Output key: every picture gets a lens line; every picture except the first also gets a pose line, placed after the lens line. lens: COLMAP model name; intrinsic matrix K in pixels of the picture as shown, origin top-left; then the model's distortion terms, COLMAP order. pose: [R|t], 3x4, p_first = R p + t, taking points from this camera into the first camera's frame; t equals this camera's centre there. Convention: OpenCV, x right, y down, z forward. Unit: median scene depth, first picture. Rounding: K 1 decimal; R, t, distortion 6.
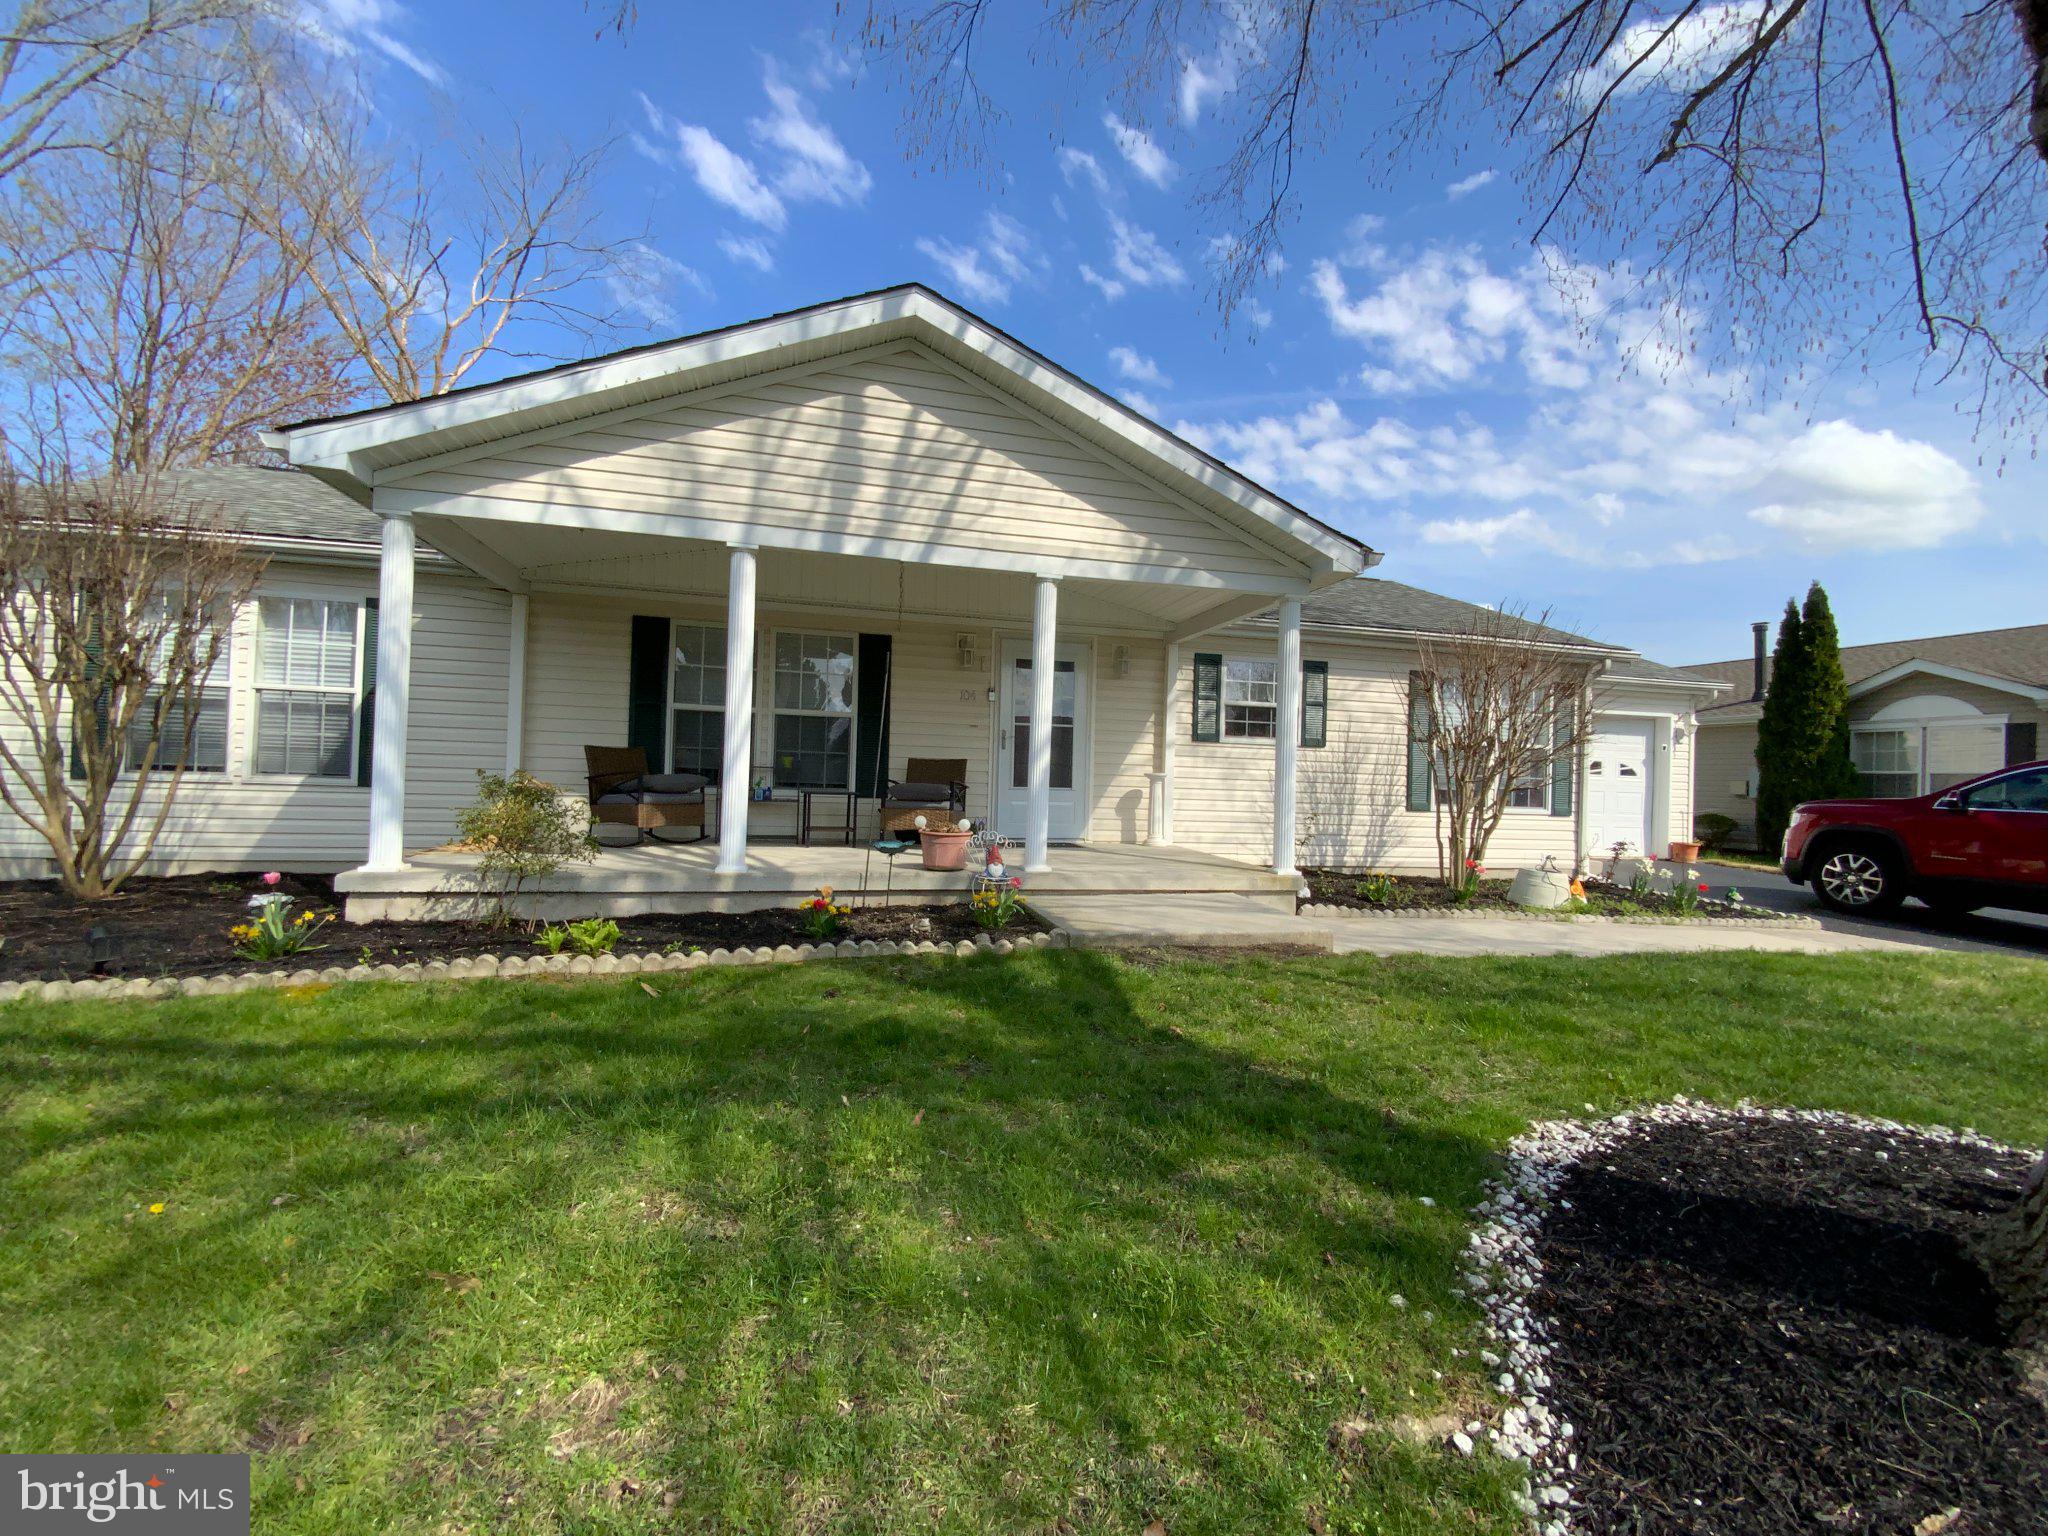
lens RADIAL K [[825.9, 0, 1023.3], [0, 825.9, 762.5], [0, 0, 1]] dist [0.017119, -0.016268]
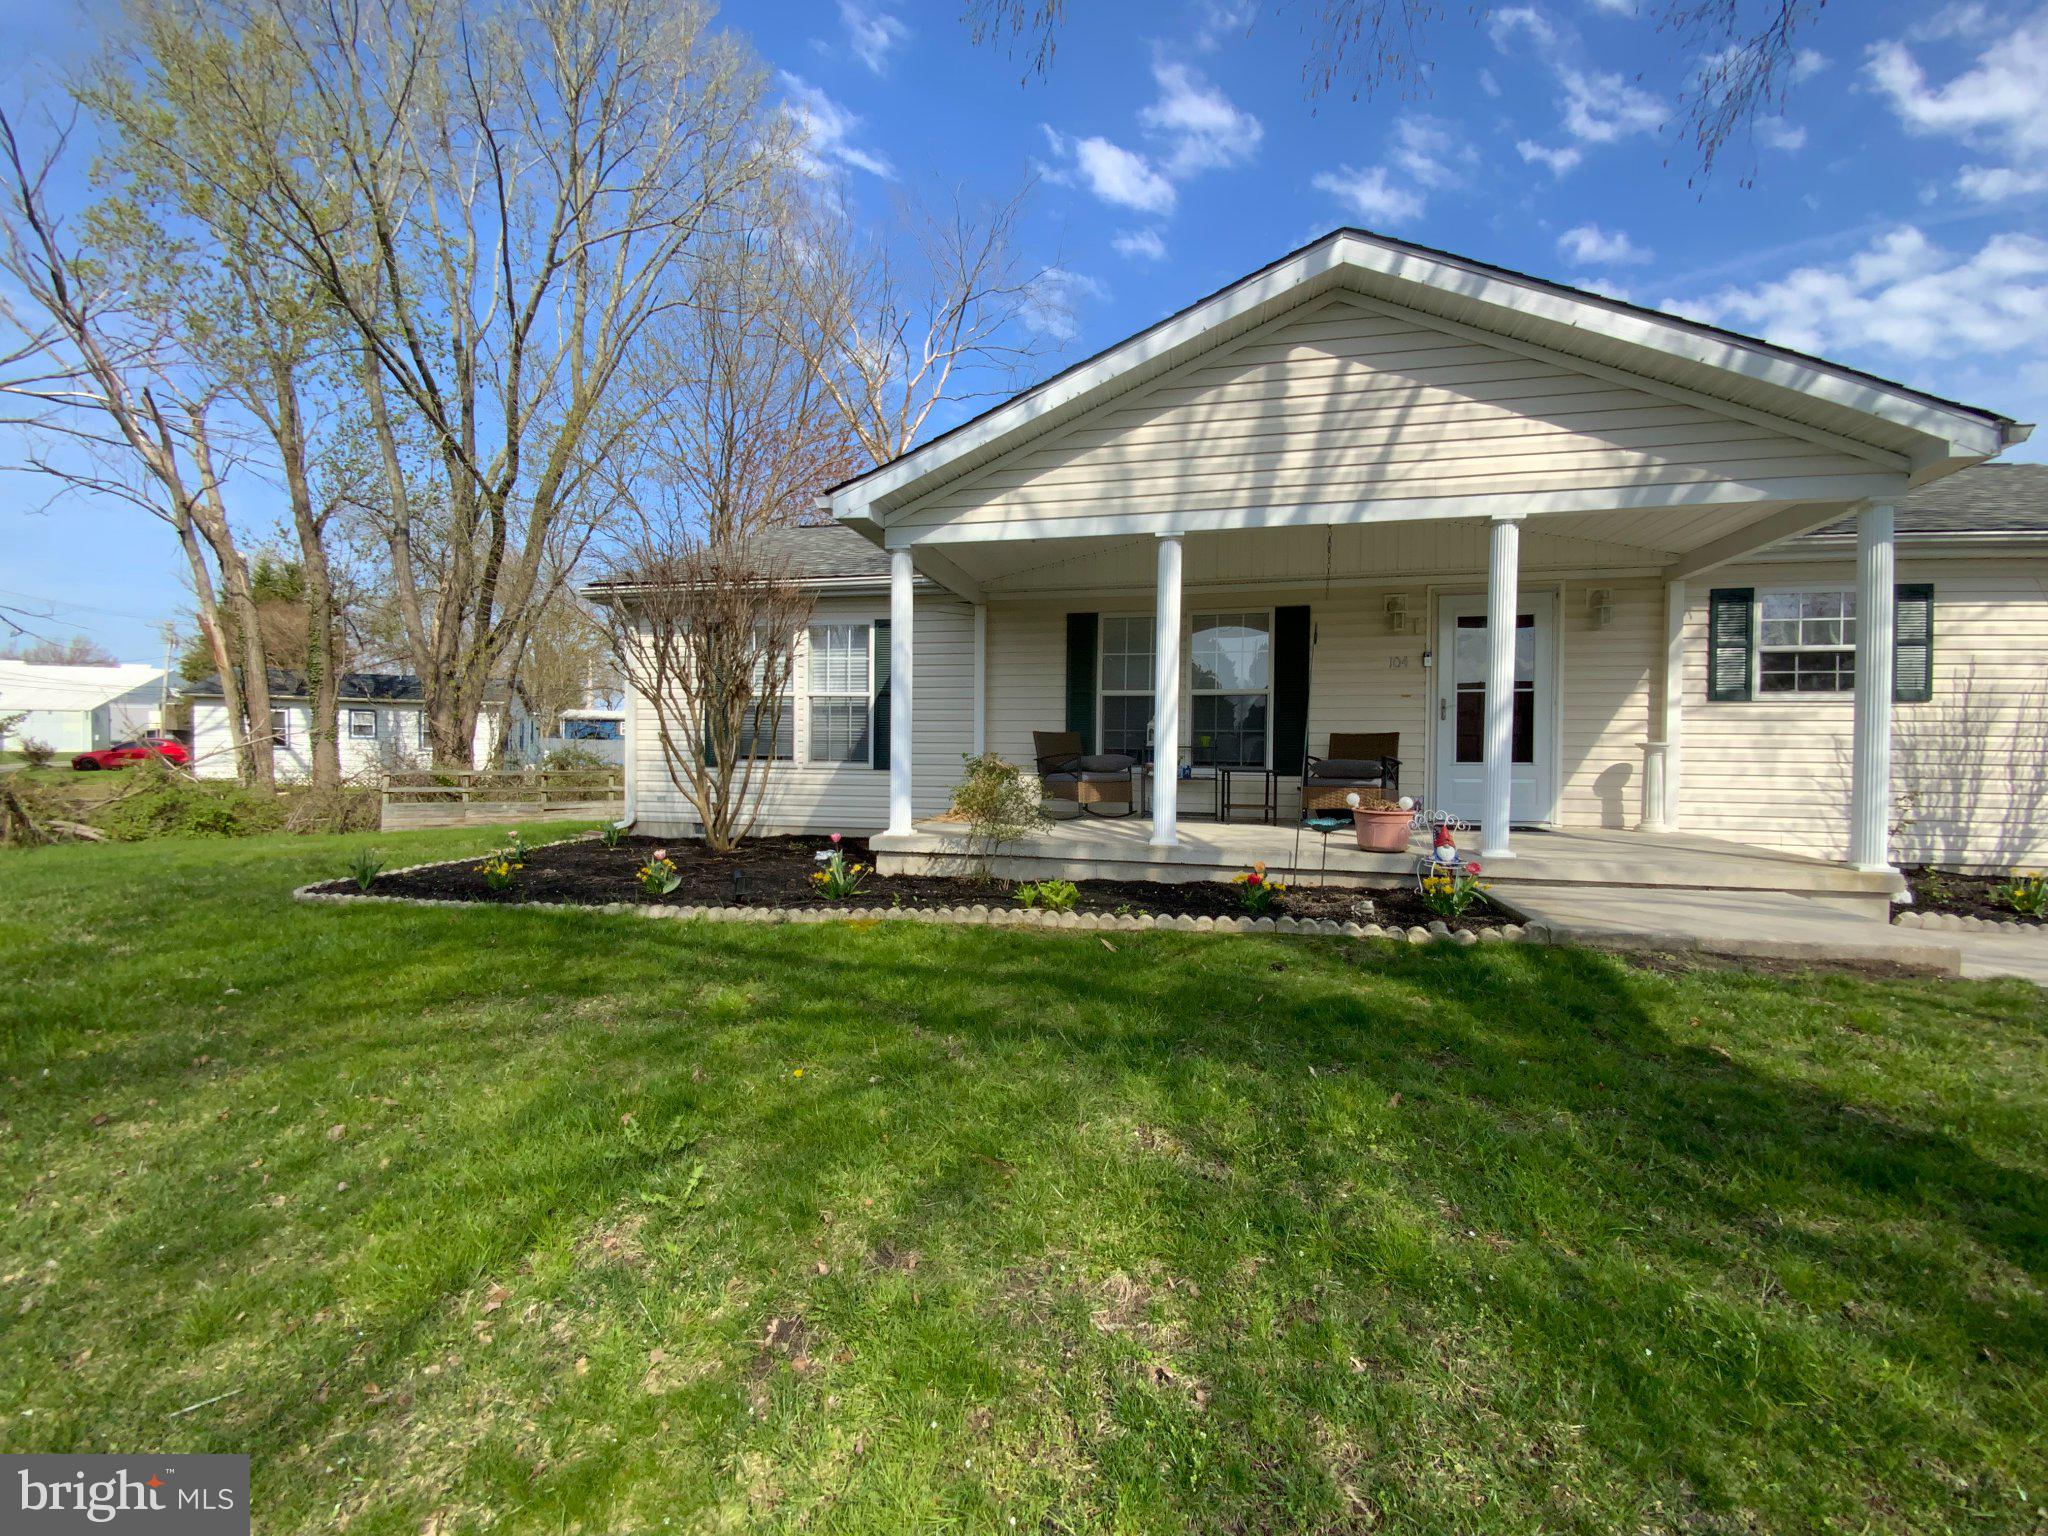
lens RADIAL K [[823.1, 0, 1026.5], [0, 823.1, 768.5], [0, 0, 1]] dist [0.019421, -0.017880]
pose [[0.890887, -0.012631, -0.454049, -0.030093], [0.026614, 0.999347, 0.024419, 0.003416], [0.453444, -0.033839, 0.890642, -0.017089]]
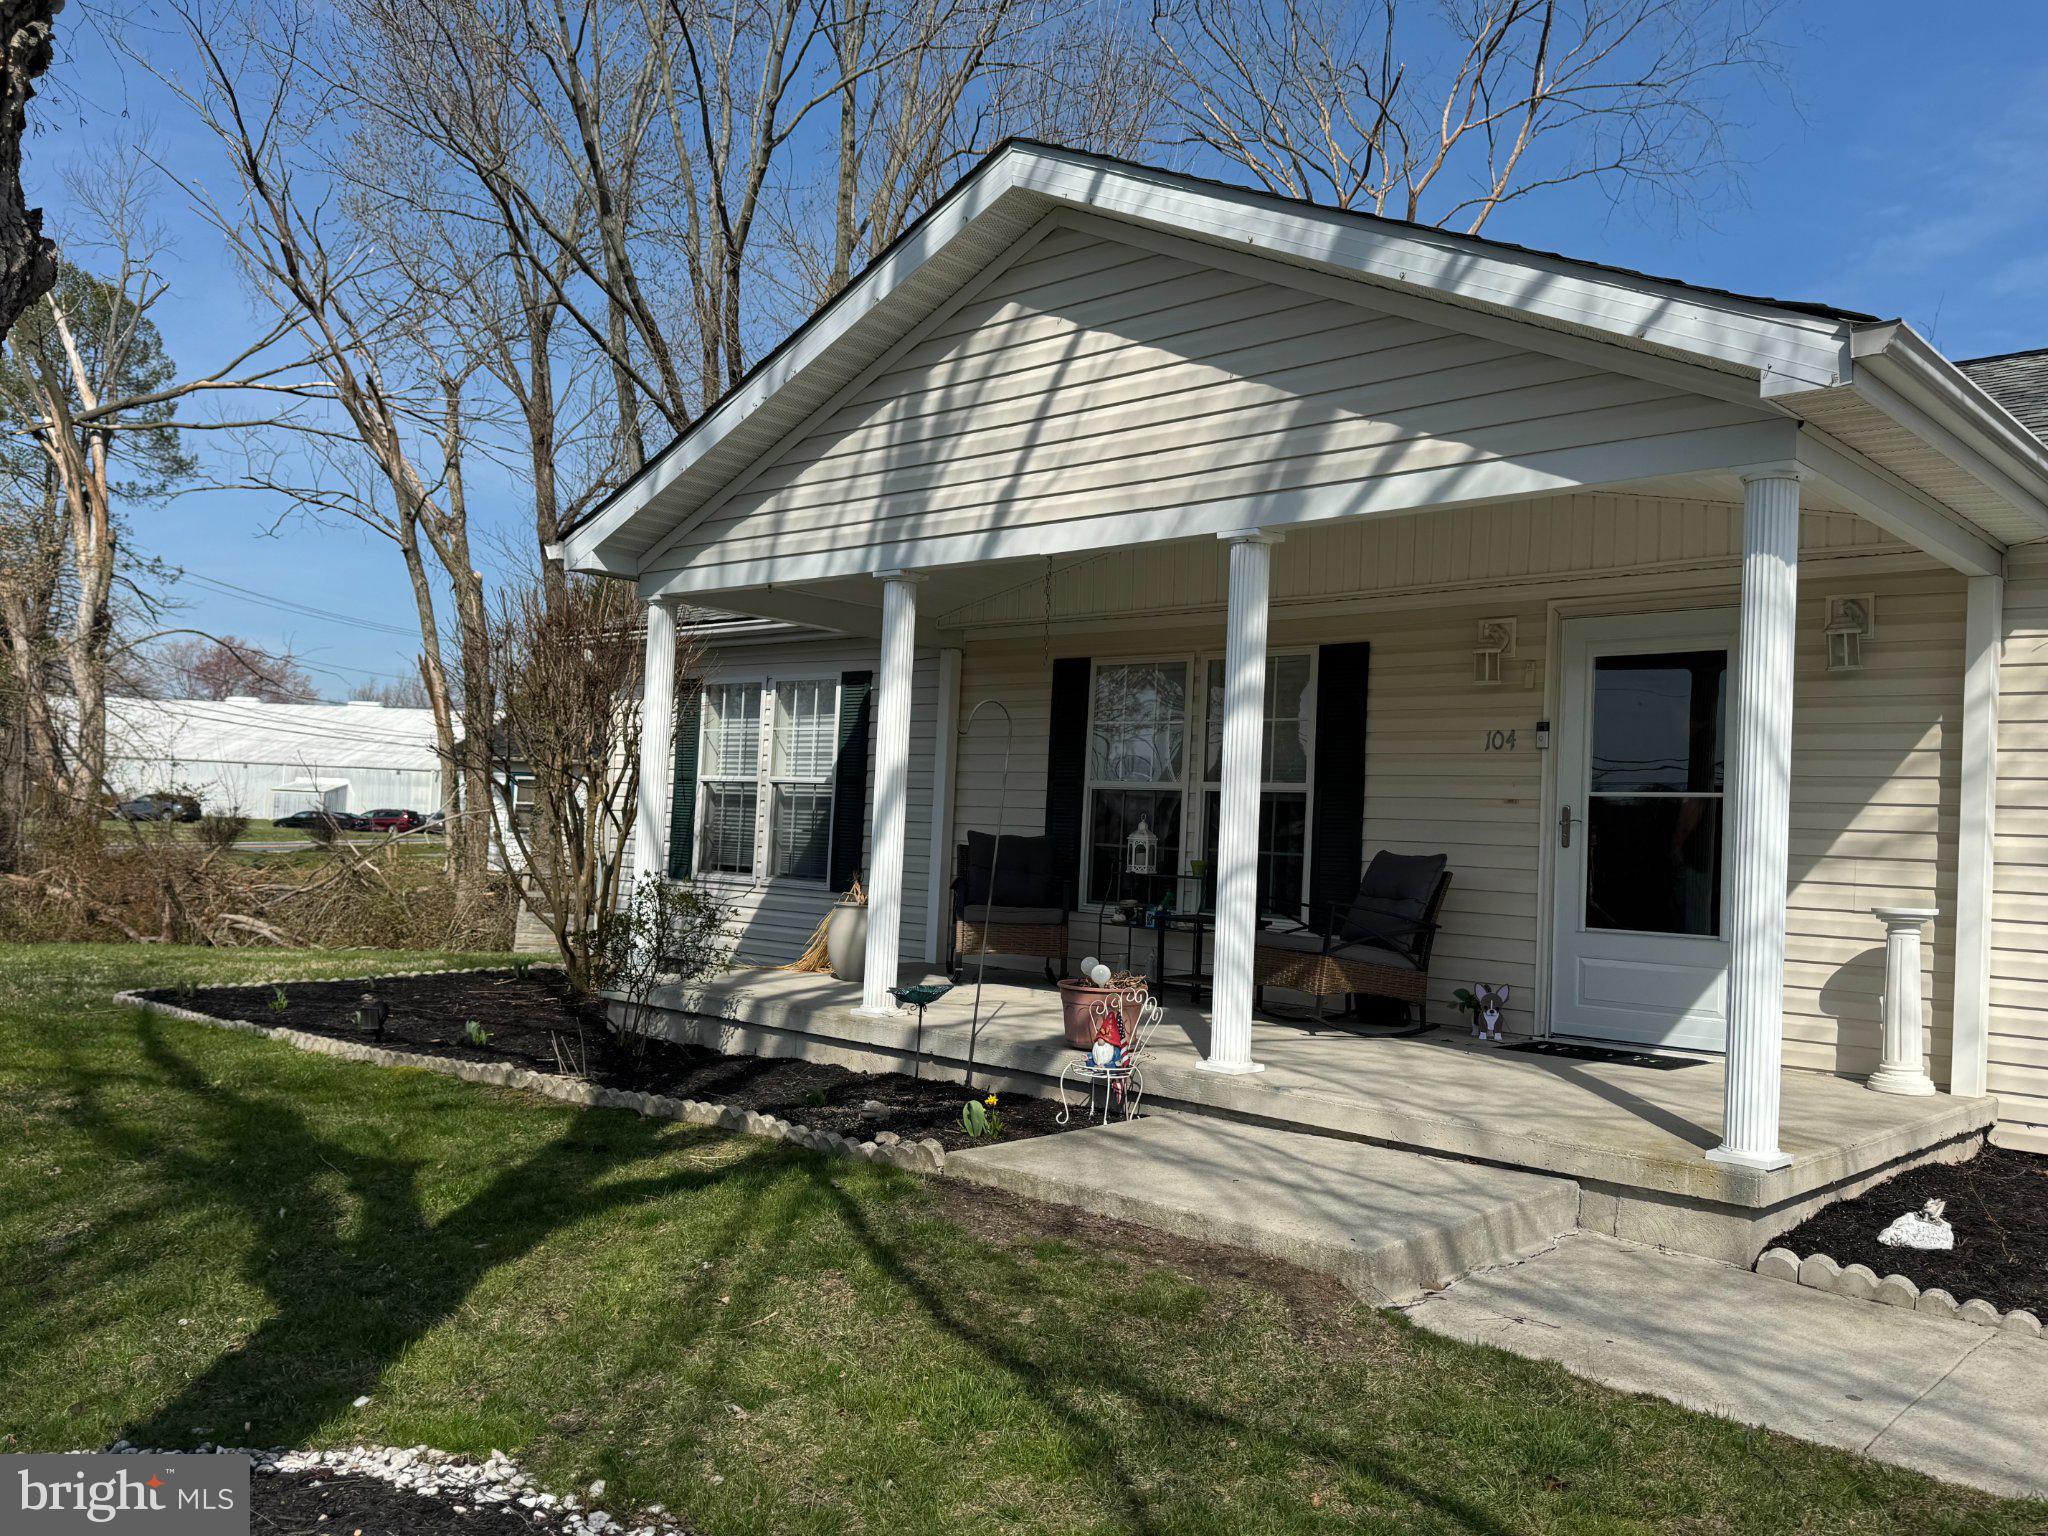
lens RADIAL K [[1641.5, 0, 1038.5], [0, 1641.5, 783.8], [0, 0, 1]] dist [0.031337, -0.001385]
pose [[0.545372, -0.032836, -0.837551, 0.896877], [-0.011308, 0.998853, -0.046523, -0.007783], [0.838118, 0.034844, 0.544375, 0.305683]]
